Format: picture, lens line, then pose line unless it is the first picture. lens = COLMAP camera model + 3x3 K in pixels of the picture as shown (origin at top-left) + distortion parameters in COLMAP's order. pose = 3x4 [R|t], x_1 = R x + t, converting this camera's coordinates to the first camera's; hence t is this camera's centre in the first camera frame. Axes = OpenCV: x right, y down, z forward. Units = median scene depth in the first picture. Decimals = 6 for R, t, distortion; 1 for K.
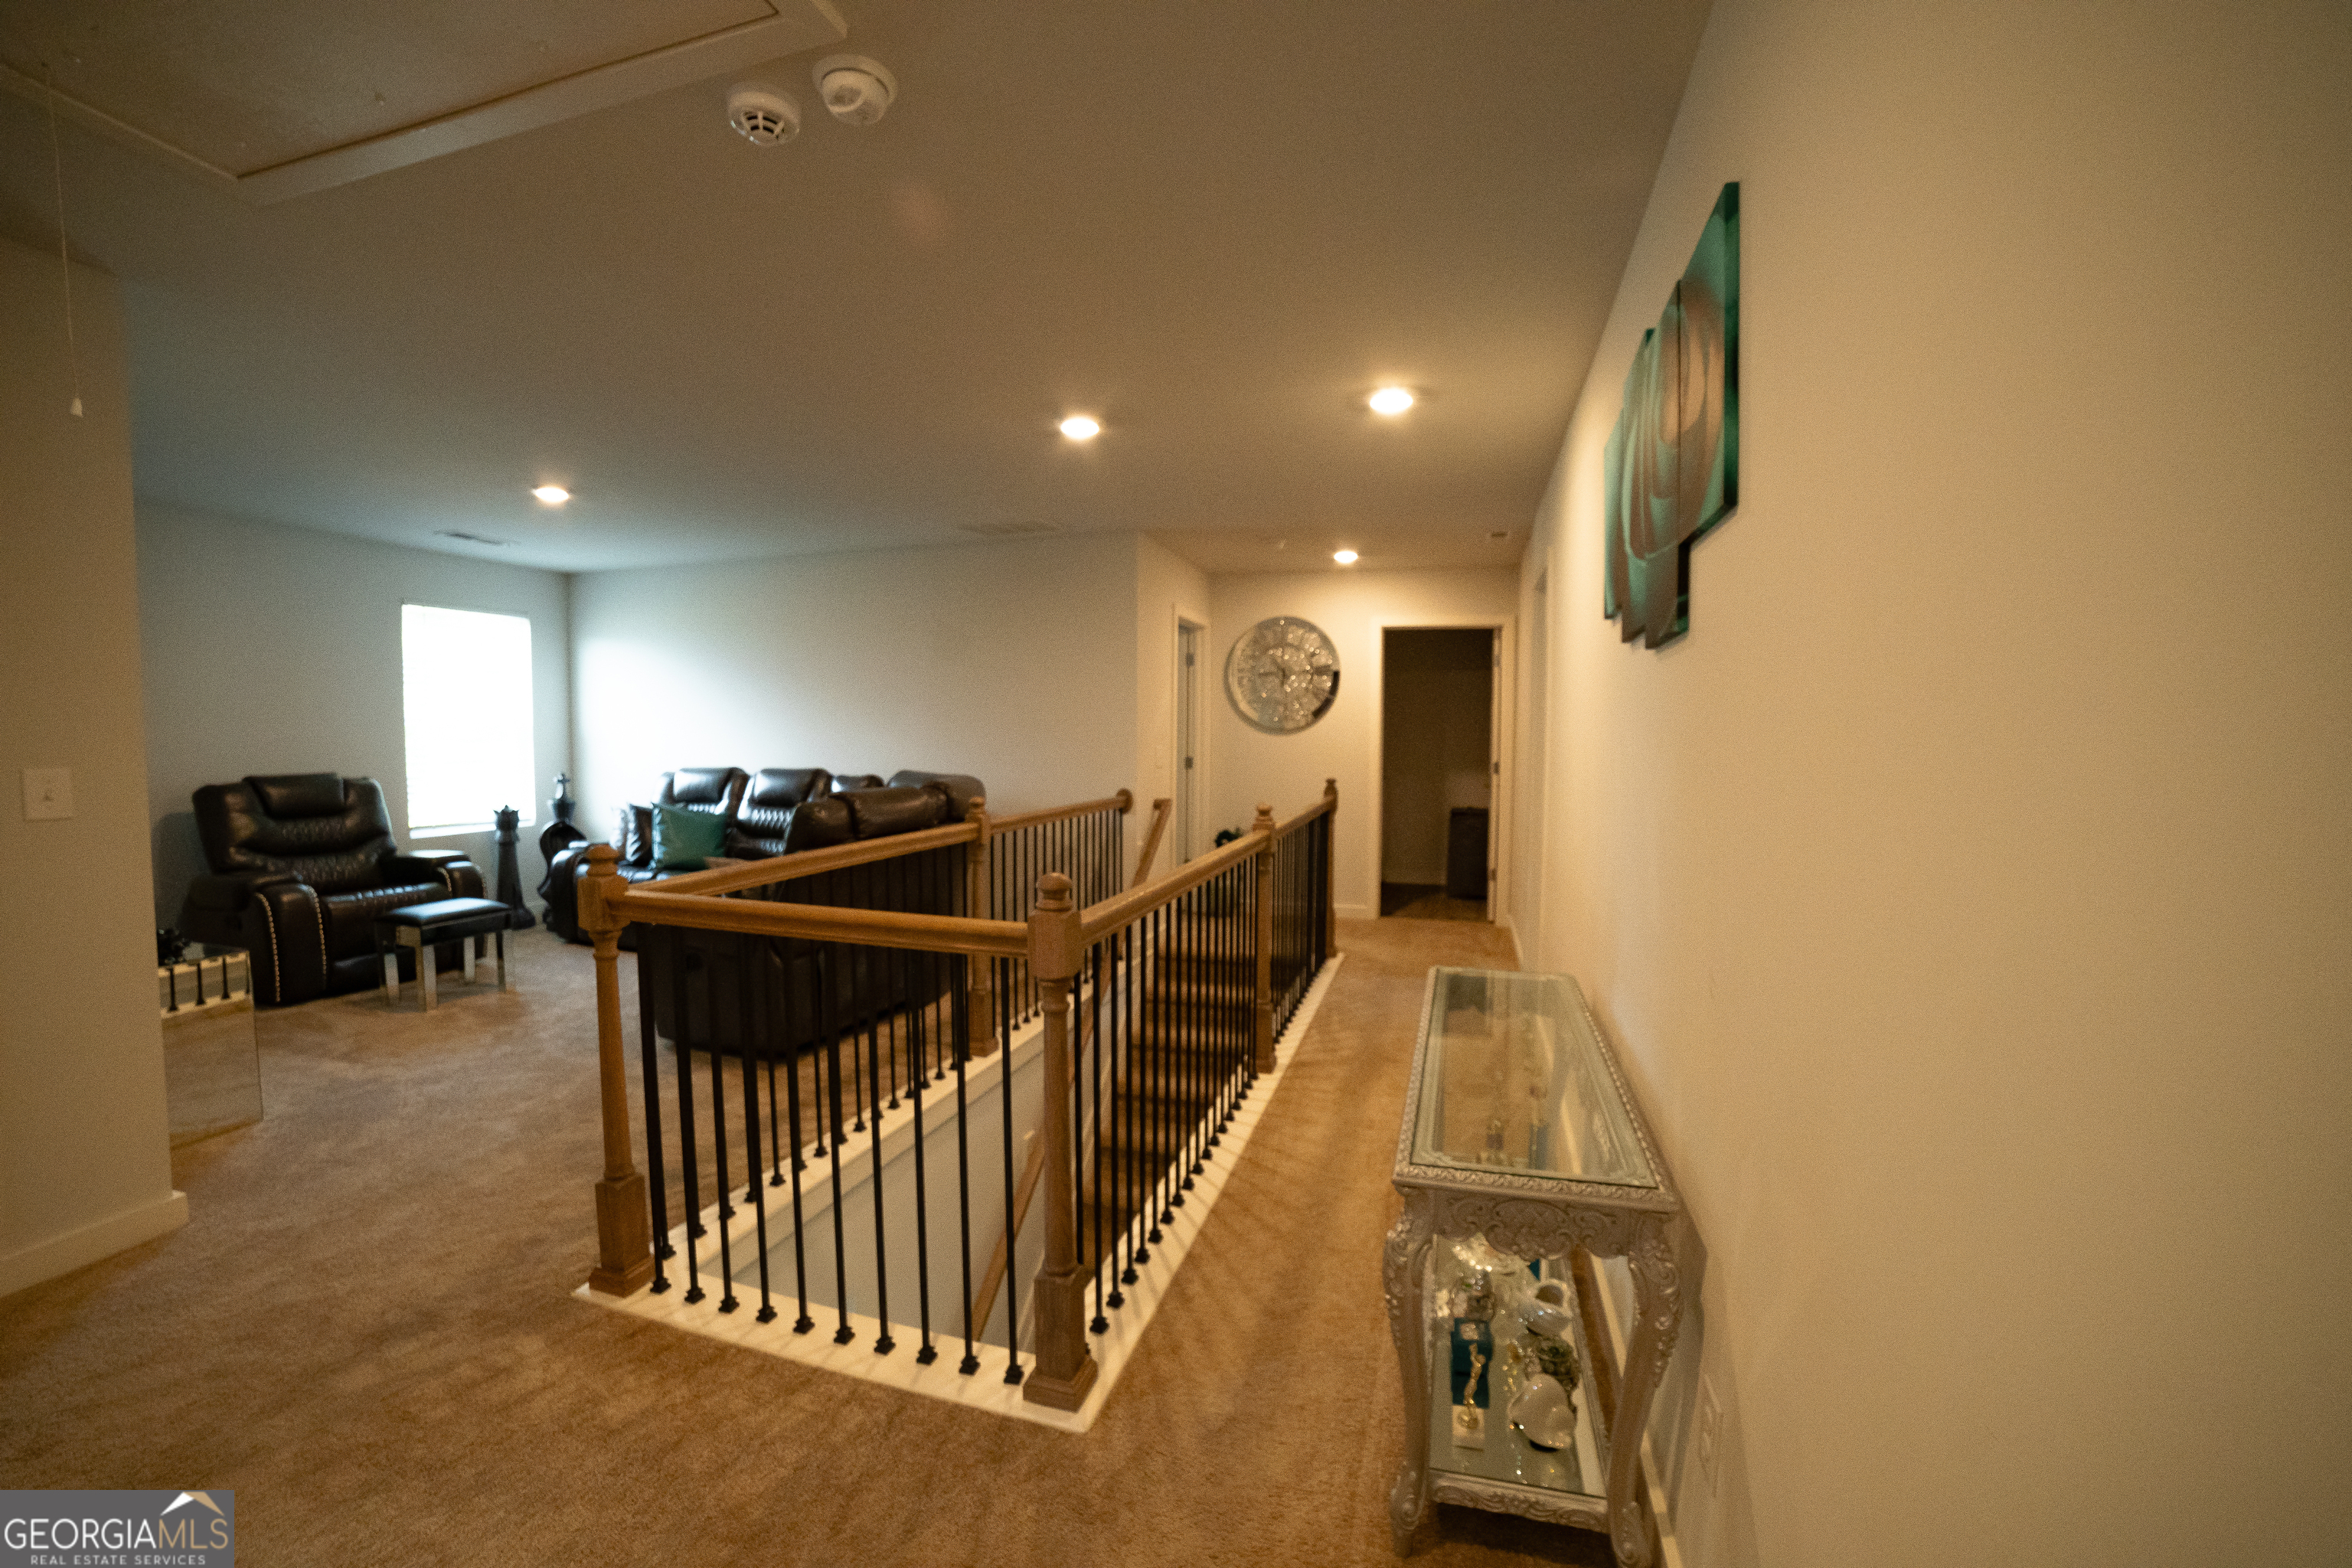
lens RADIAL K [[952.9, 0, 1173.3], [0, 952.9, 785.4], [0, 0, 1]] dist [-0.100670, 0.032003]
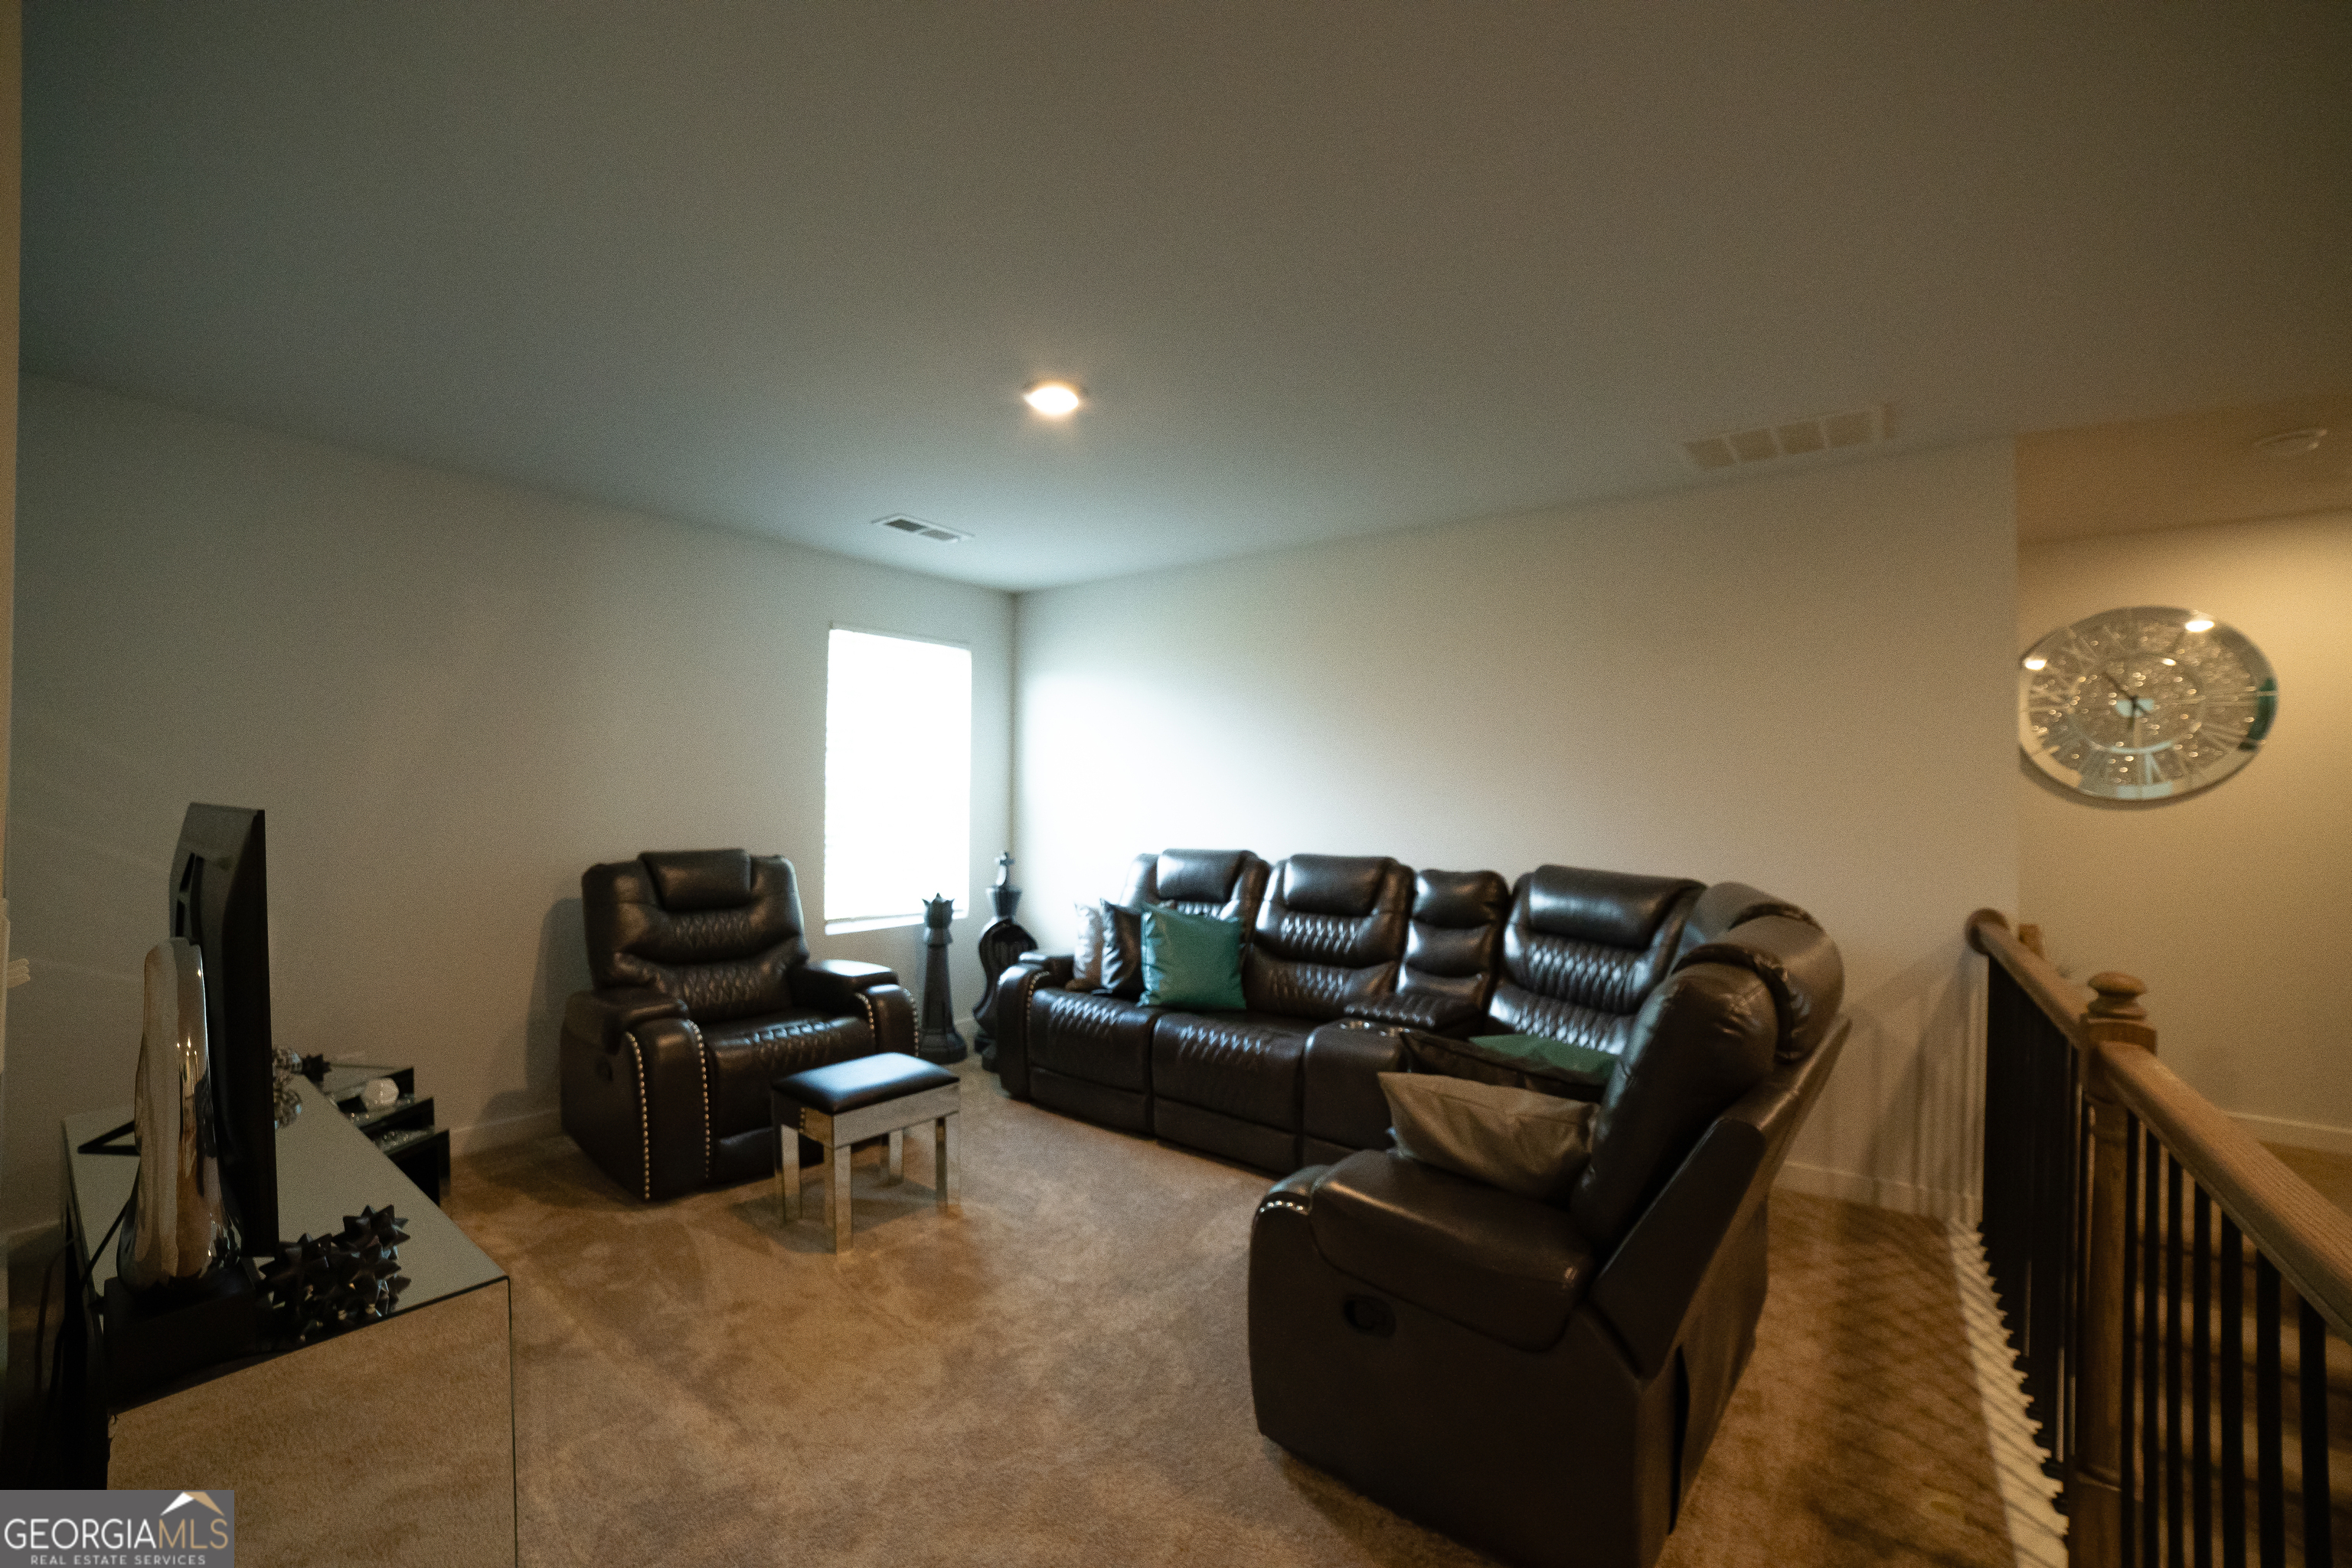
lens RADIAL K [[952.9, 0, 1173.3], [0, 952.9, 785.4], [0, 0, 1]] dist [-0.100670, 0.032003]
pose [[0.937526, -0.000526, -0.347916, -0.302429], [-0.023186, 0.997681, -0.063987, -0.023592], [0.347143, 0.068056, 0.935340, 0.358485]]
